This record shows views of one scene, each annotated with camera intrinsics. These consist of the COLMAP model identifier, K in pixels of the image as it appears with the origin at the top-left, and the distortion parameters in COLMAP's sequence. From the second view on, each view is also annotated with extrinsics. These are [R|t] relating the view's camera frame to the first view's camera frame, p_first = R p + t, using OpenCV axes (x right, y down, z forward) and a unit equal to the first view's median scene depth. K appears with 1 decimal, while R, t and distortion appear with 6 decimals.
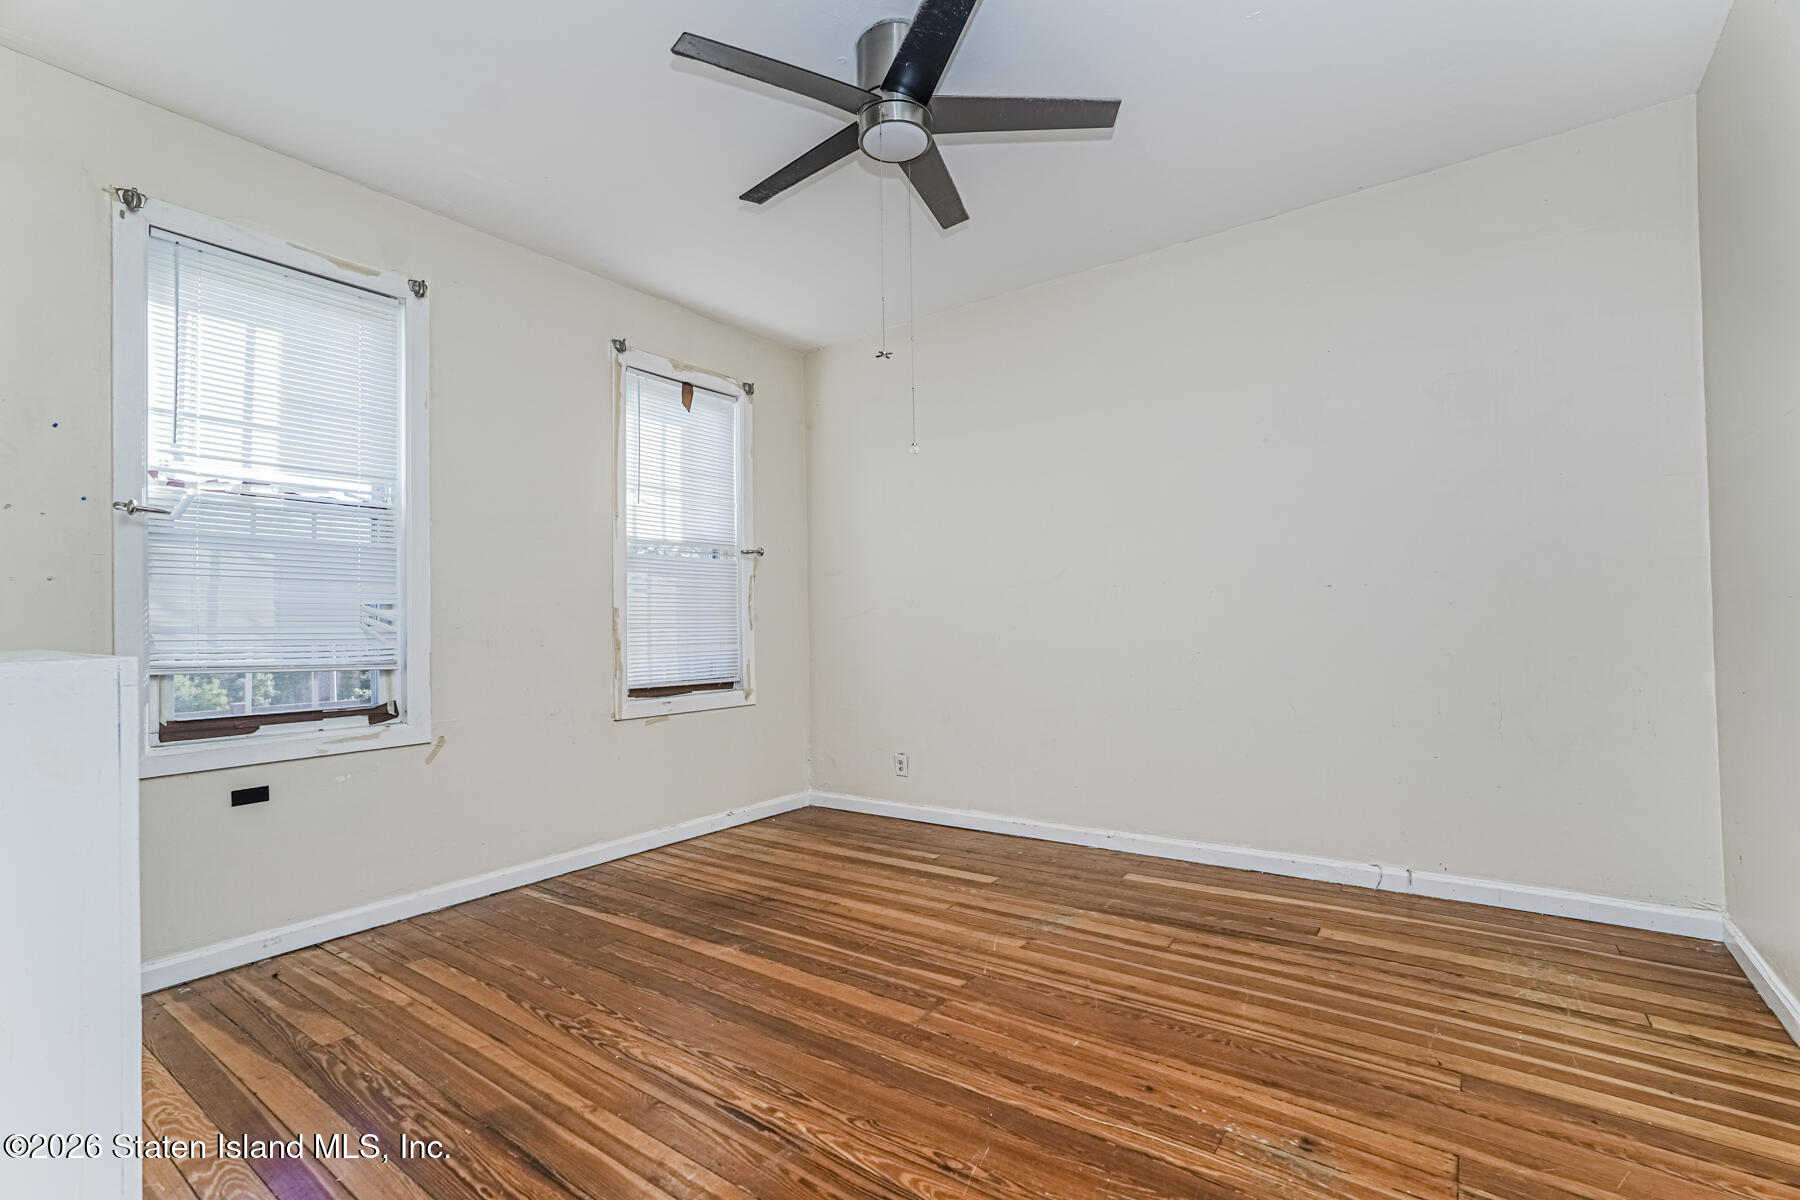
lens RADIAL K [[801.1, 0, 901.3], [0, 801.1, 606.2], [0, 0, 1]] dist [-0.012807, 0.006651]
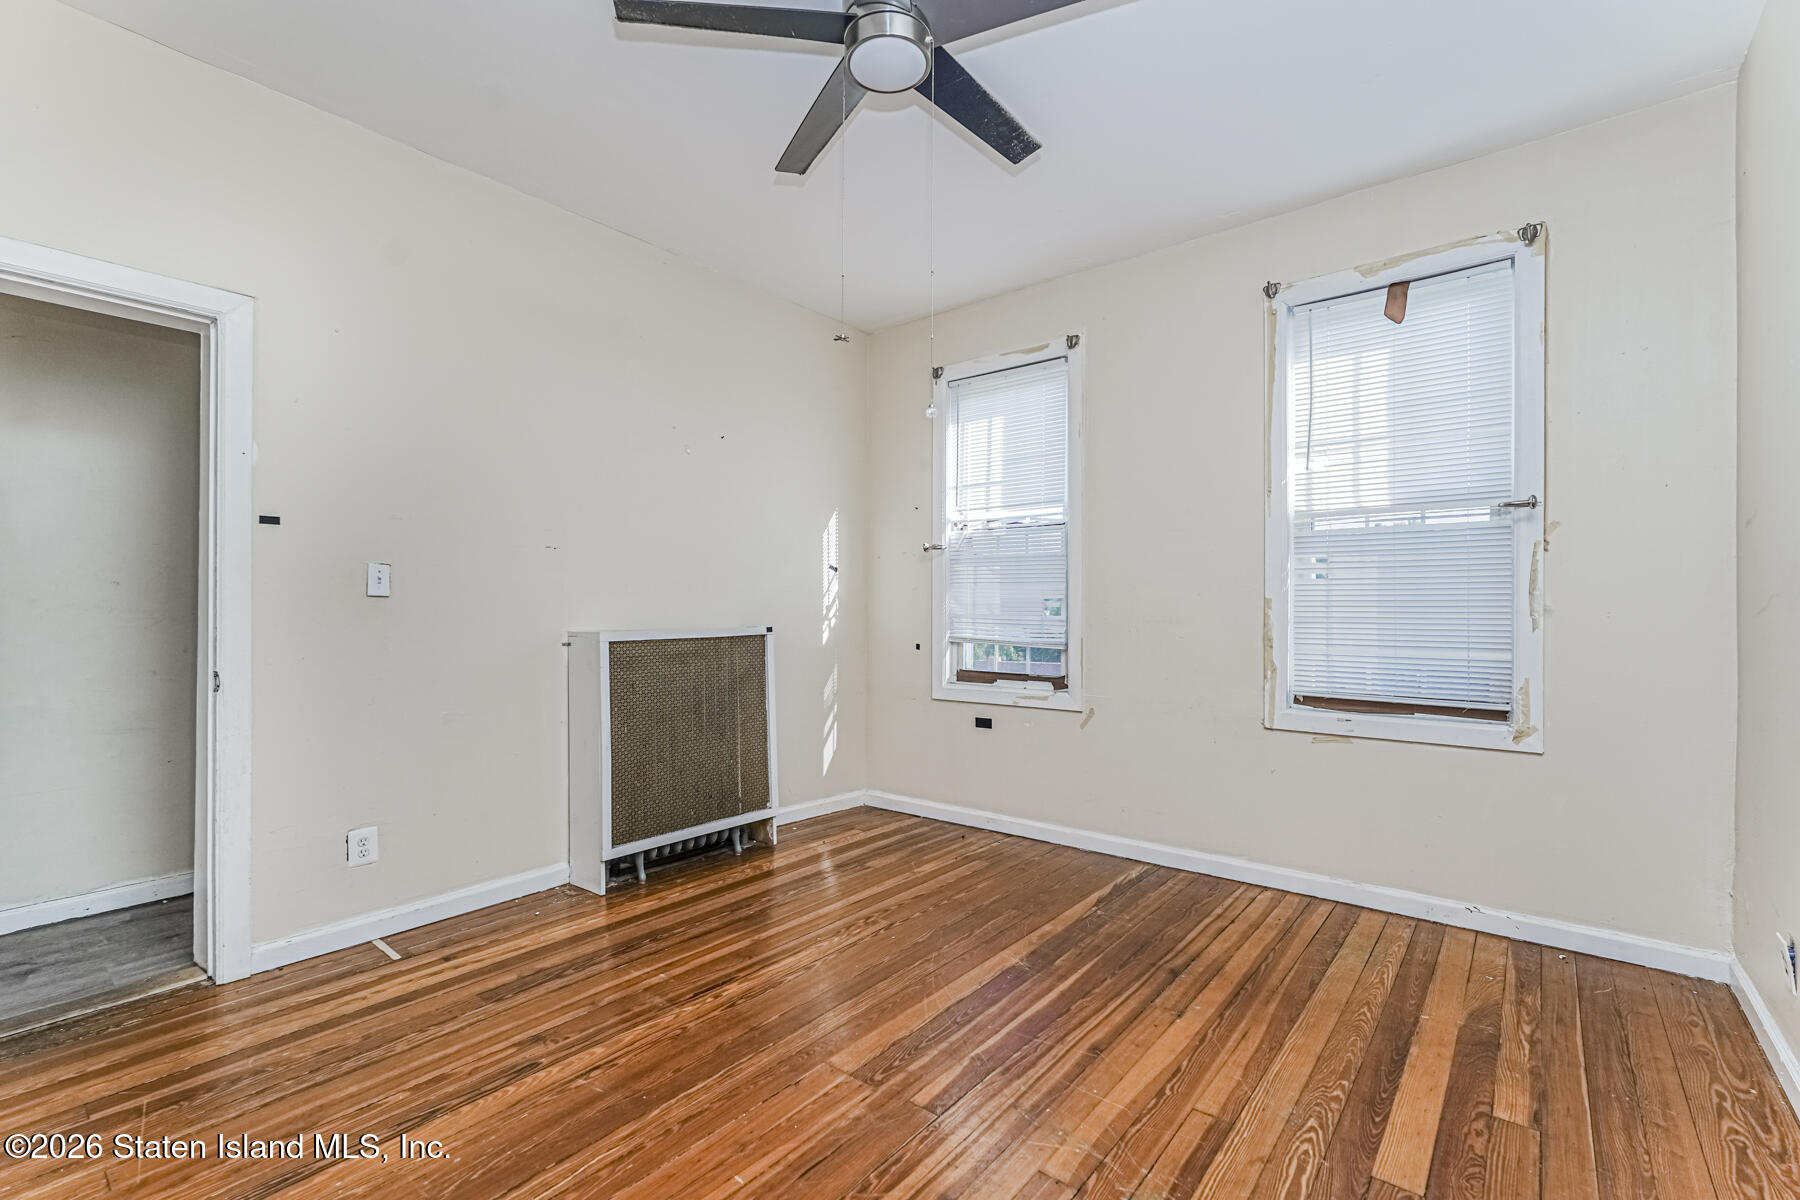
lens RADIAL K [[801.1, 0, 903.4], [0, 801.1, 605.1], [0, 0, 1]] dist [-0.012807, 0.006651]
pose [[-0.062691, 0.011478, -0.997967, 0.658408], [0.023255, 0.999679, 0.010037, -0.010790], [0.997762, -0.022578, -0.062938, 0.822125]]
